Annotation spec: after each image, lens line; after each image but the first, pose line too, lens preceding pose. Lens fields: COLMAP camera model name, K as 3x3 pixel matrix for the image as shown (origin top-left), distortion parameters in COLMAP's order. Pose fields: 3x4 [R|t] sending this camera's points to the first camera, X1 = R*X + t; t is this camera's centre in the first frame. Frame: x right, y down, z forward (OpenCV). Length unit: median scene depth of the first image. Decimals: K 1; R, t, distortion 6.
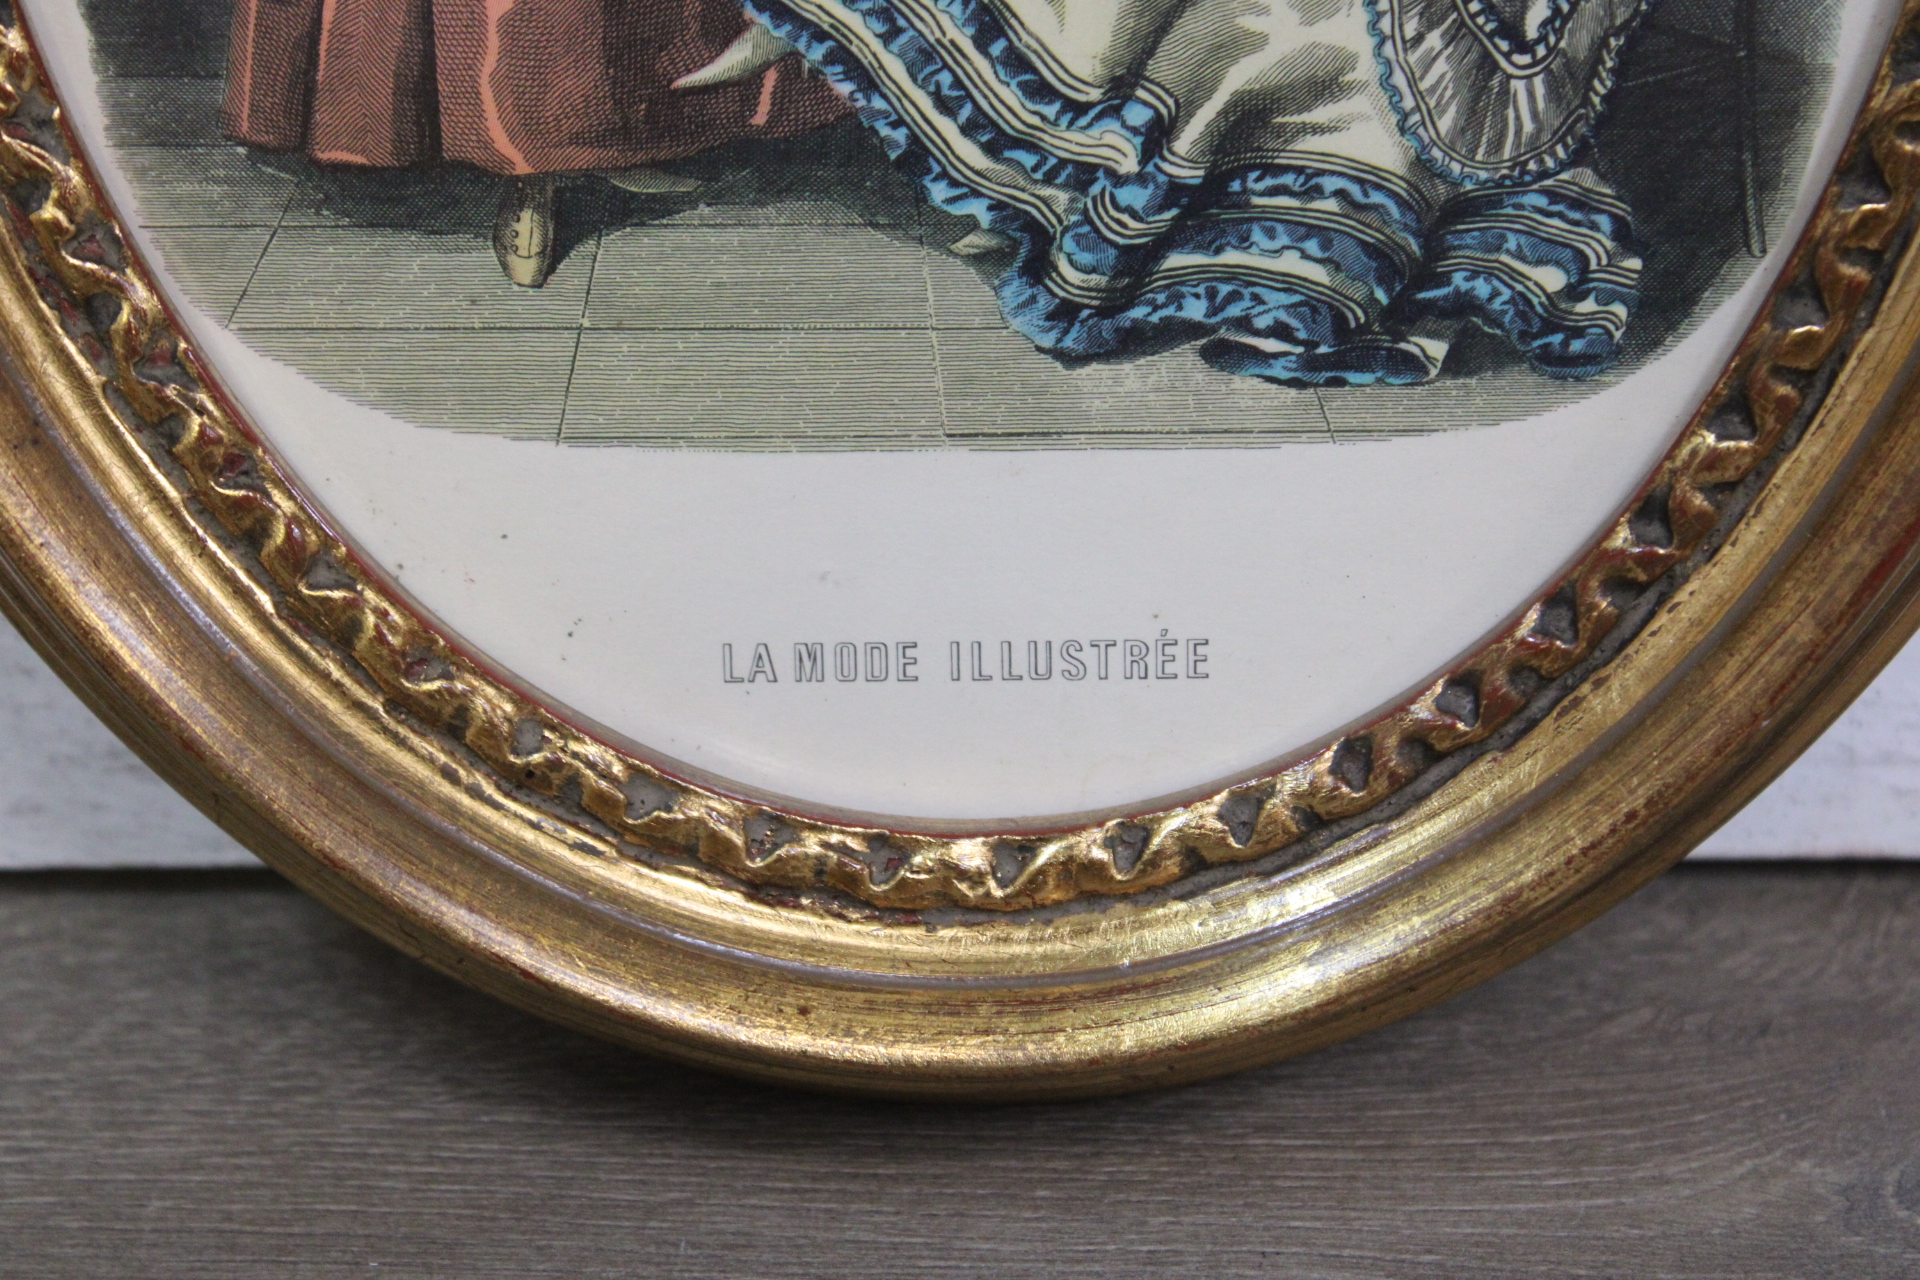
lens RADIAL K [[4537.0, 0, 949.7], [0, 4537.0, 628.9], [0, 0, 1]] dist [0.089633, 0.000000]
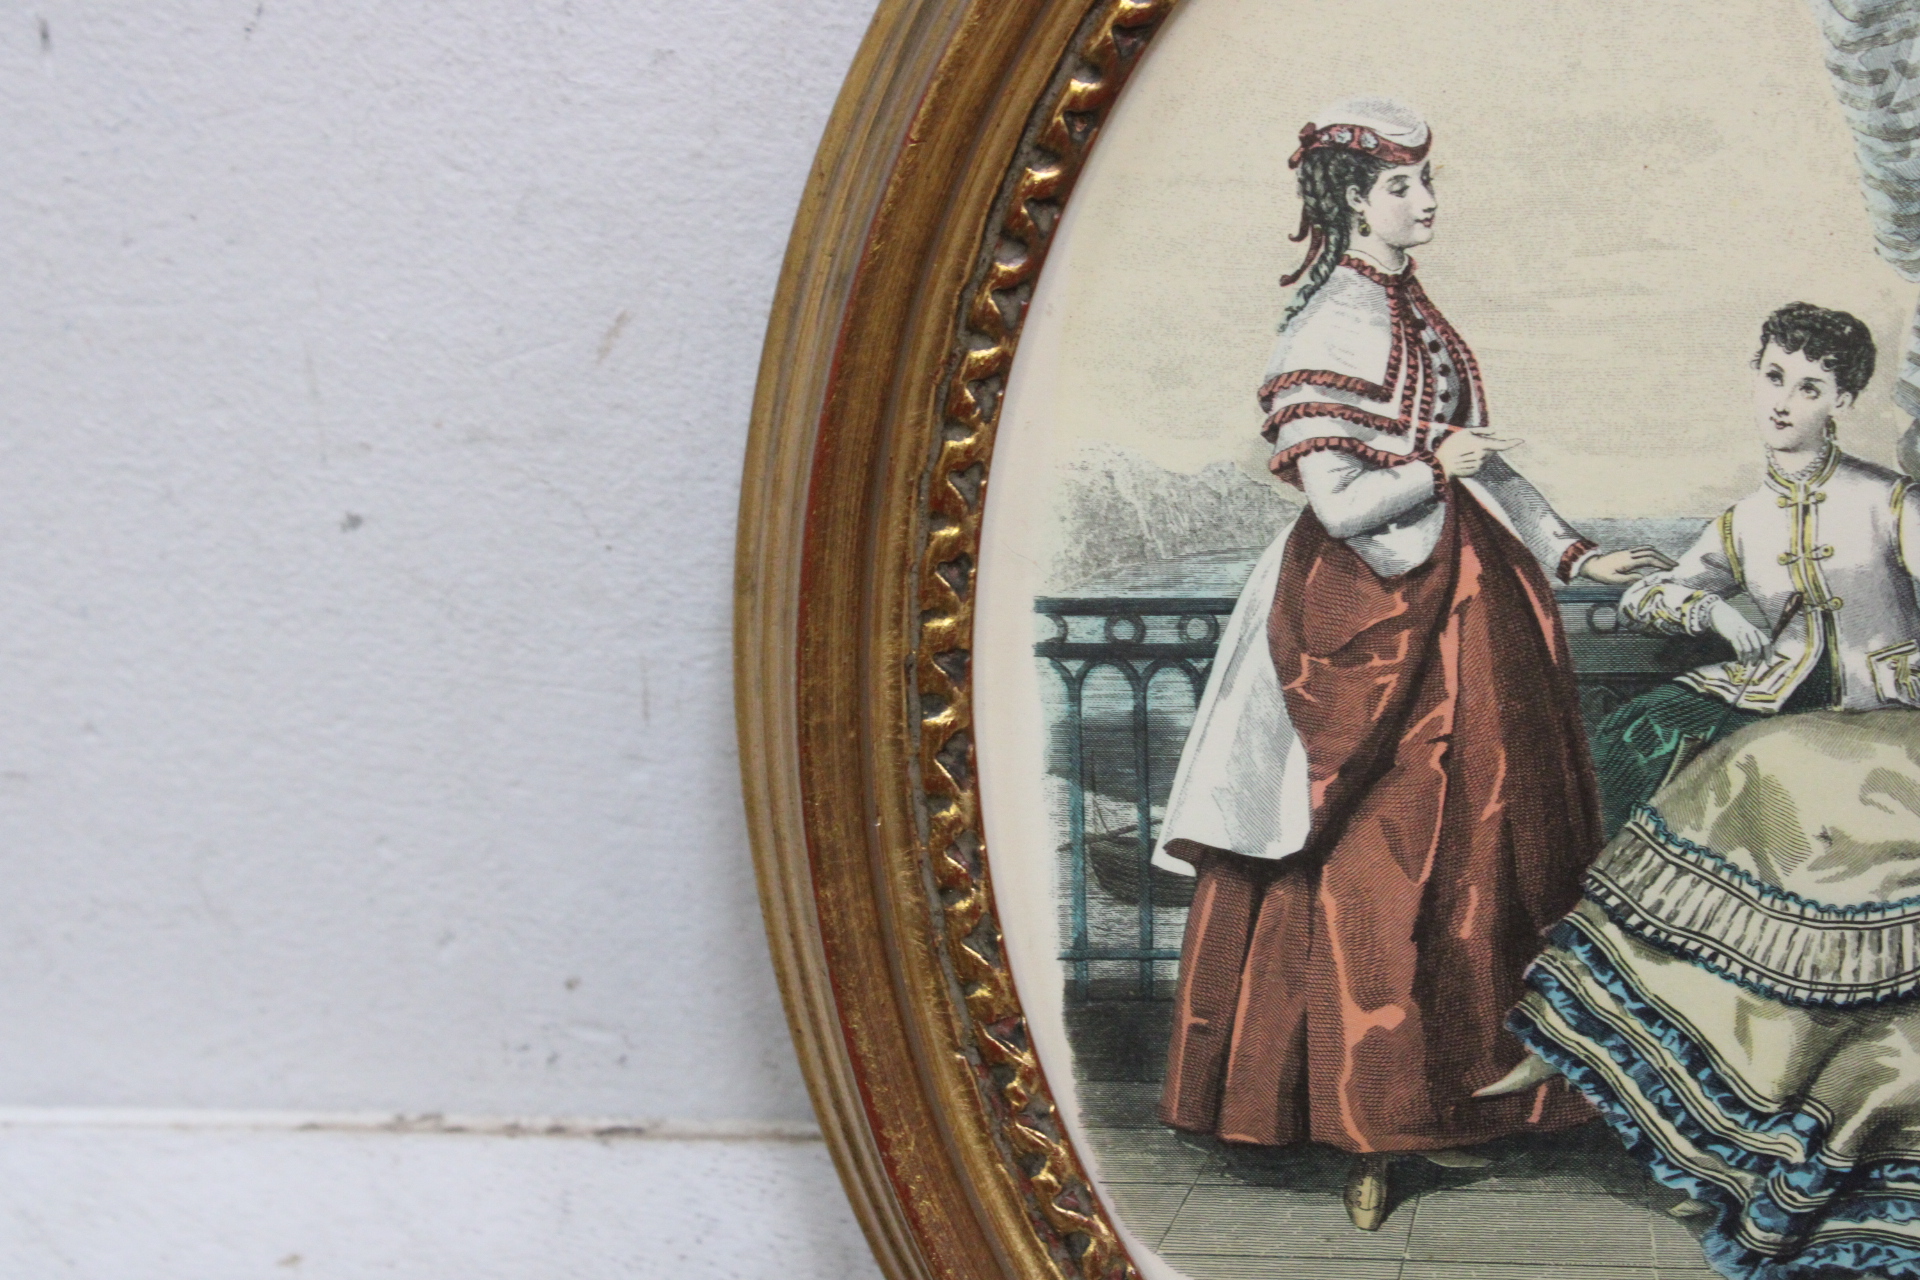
lens RADIAL K [[3704.8, 0, 952.9], [0, 3704.8, 625.1], [0, 0, 1]] dist [0.033122, 0.000000]
pose [[0.992172, 0.004303, -0.124809, -0.077667], [-0.025328, 0.985569, -0.167369, -0.064611], [0.122287, 0.169220, 0.977962, -0.192956]]
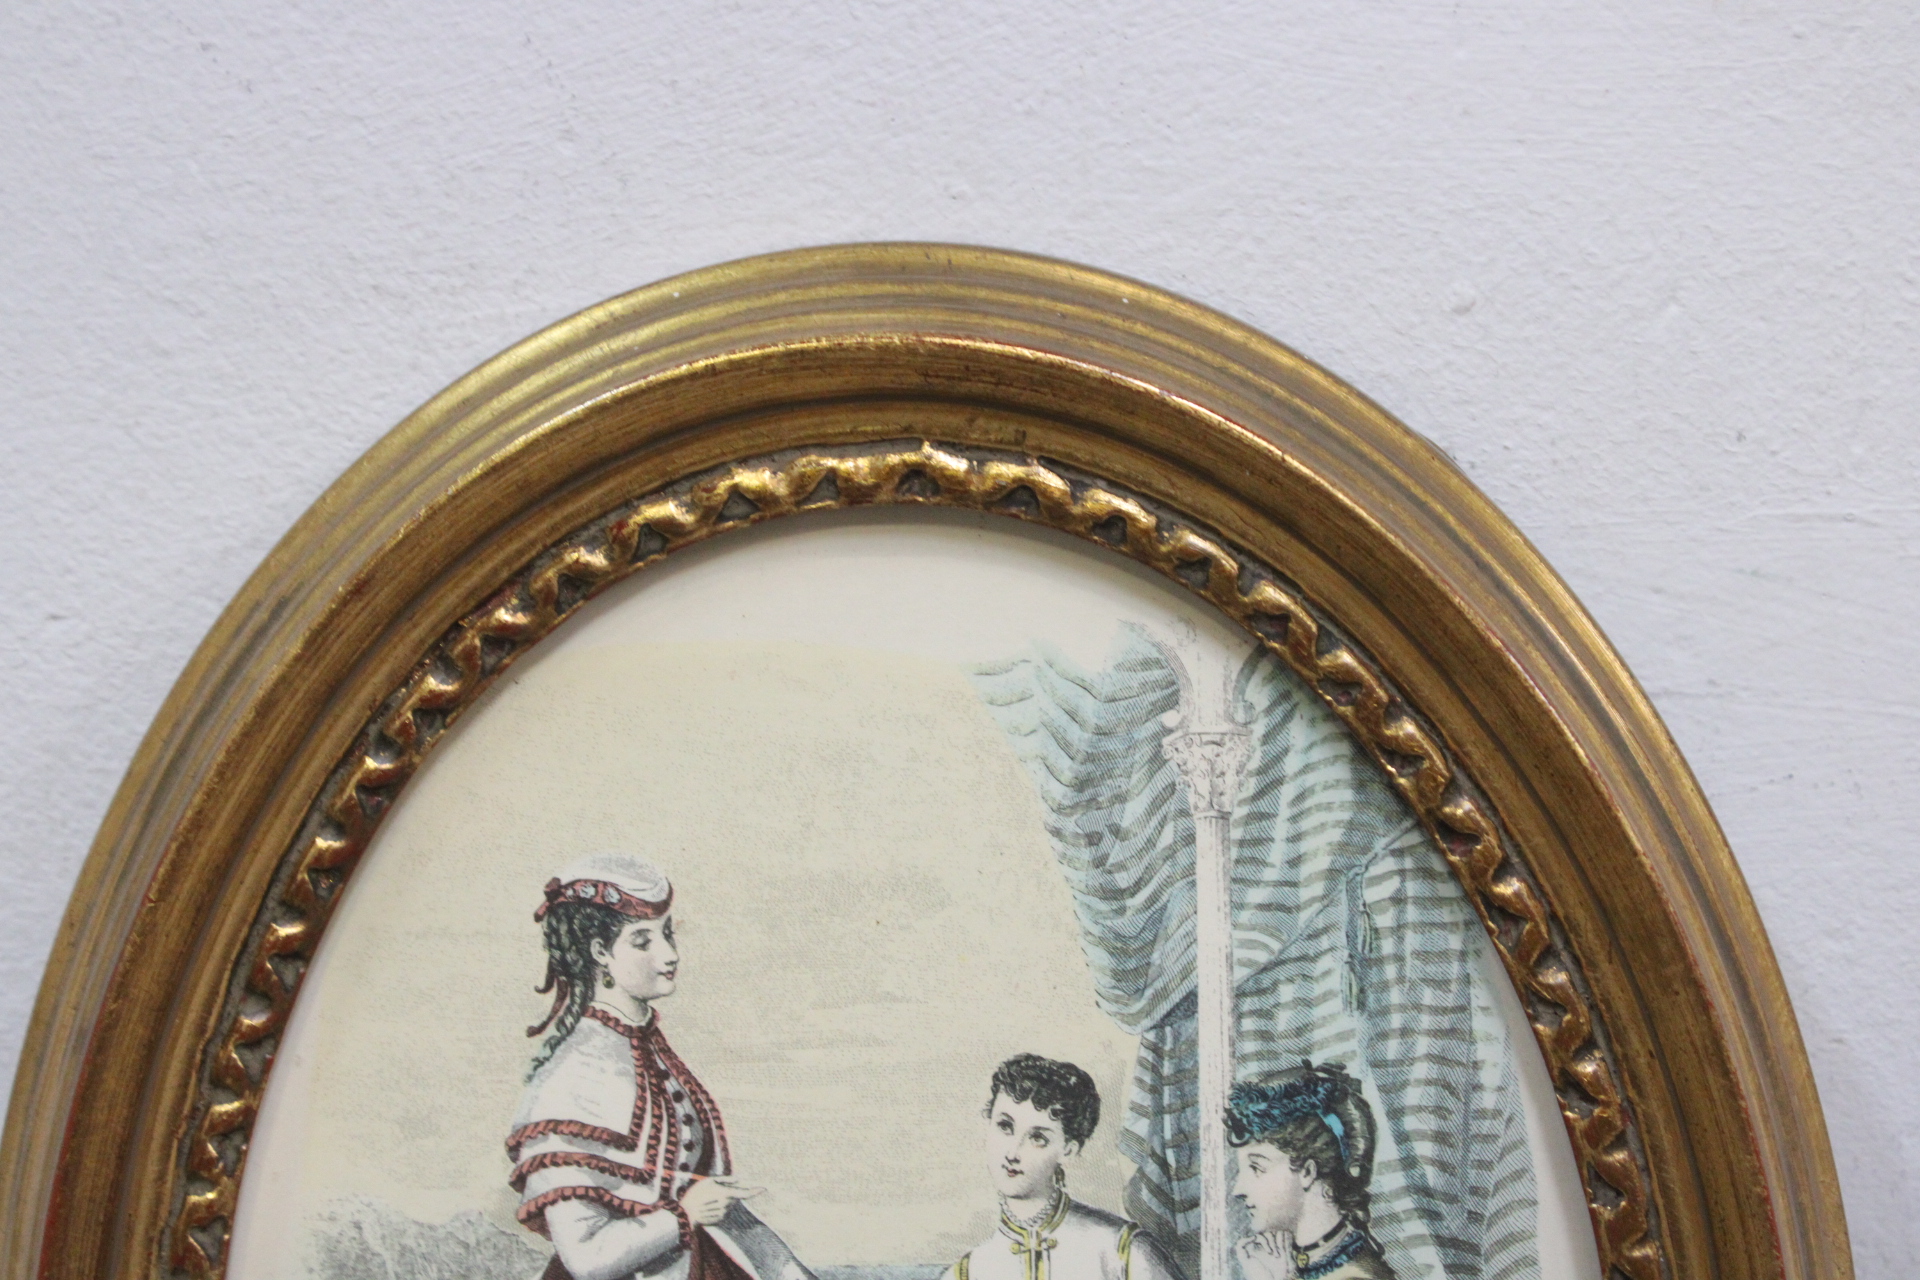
lens RADIAL K [[3704.8, 0, 954.8], [0, 3704.8, 633.2], [0, 0, 1]] dist [0.033122, 0.000000]
pose [[0.999956, -0.006844, 0.006453, 0.005718], [0.008529, 0.949019, -0.315103, -0.114405], [-0.003967, 0.315144, 0.949036, -0.220756]]
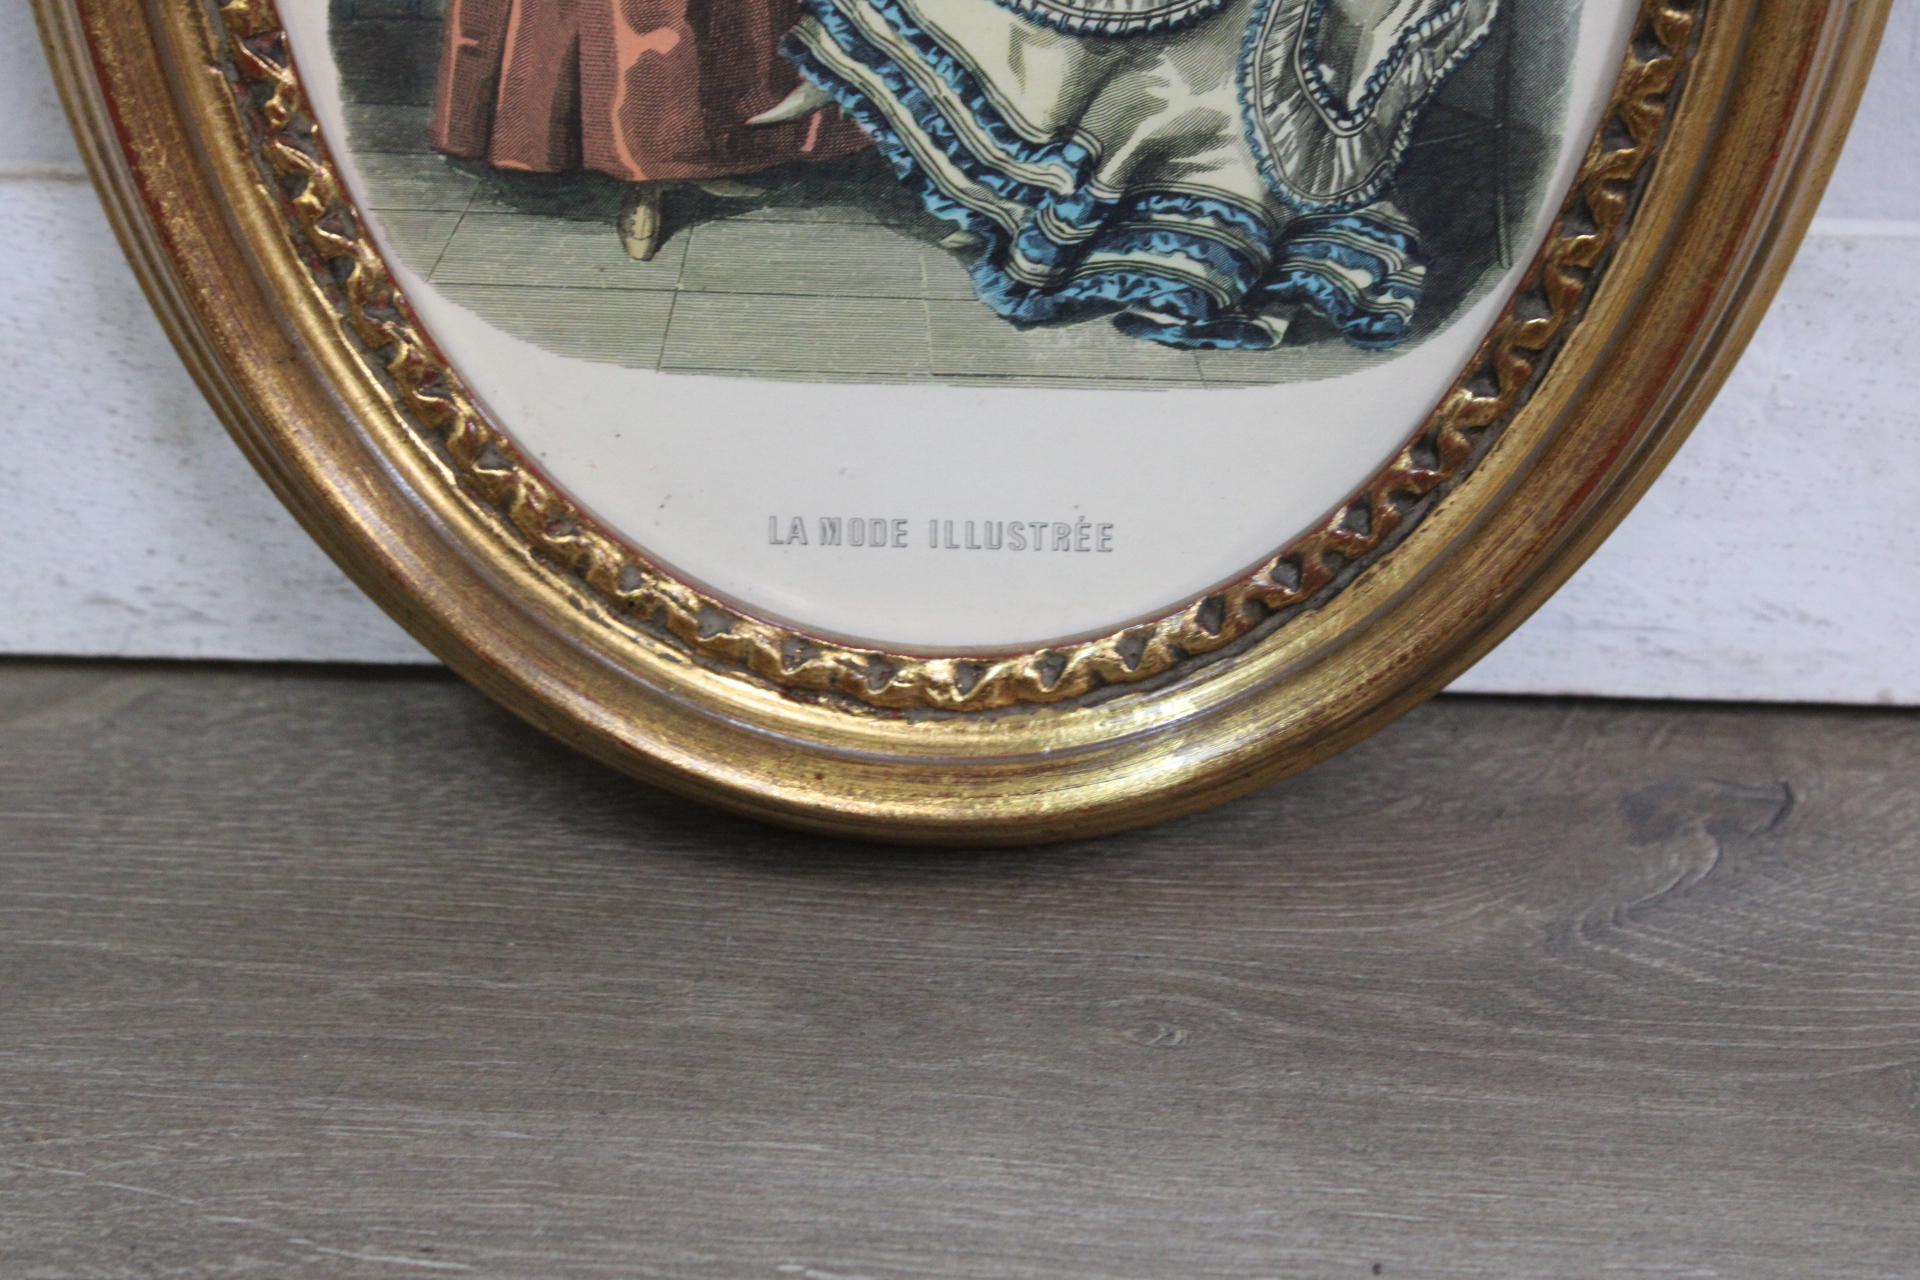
lens RADIAL K [[3704.8, 0, 956.3], [0, 3704.8, 626.4], [0, 0, 1]] dist [0.033122, 0.000000]
pose [[0.999452, 0.032261, 0.007469, 0.000640], [-0.032491, 0.998921, 0.033183, -0.002801], [-0.006391, -0.033408, 0.999421, -0.160444]]
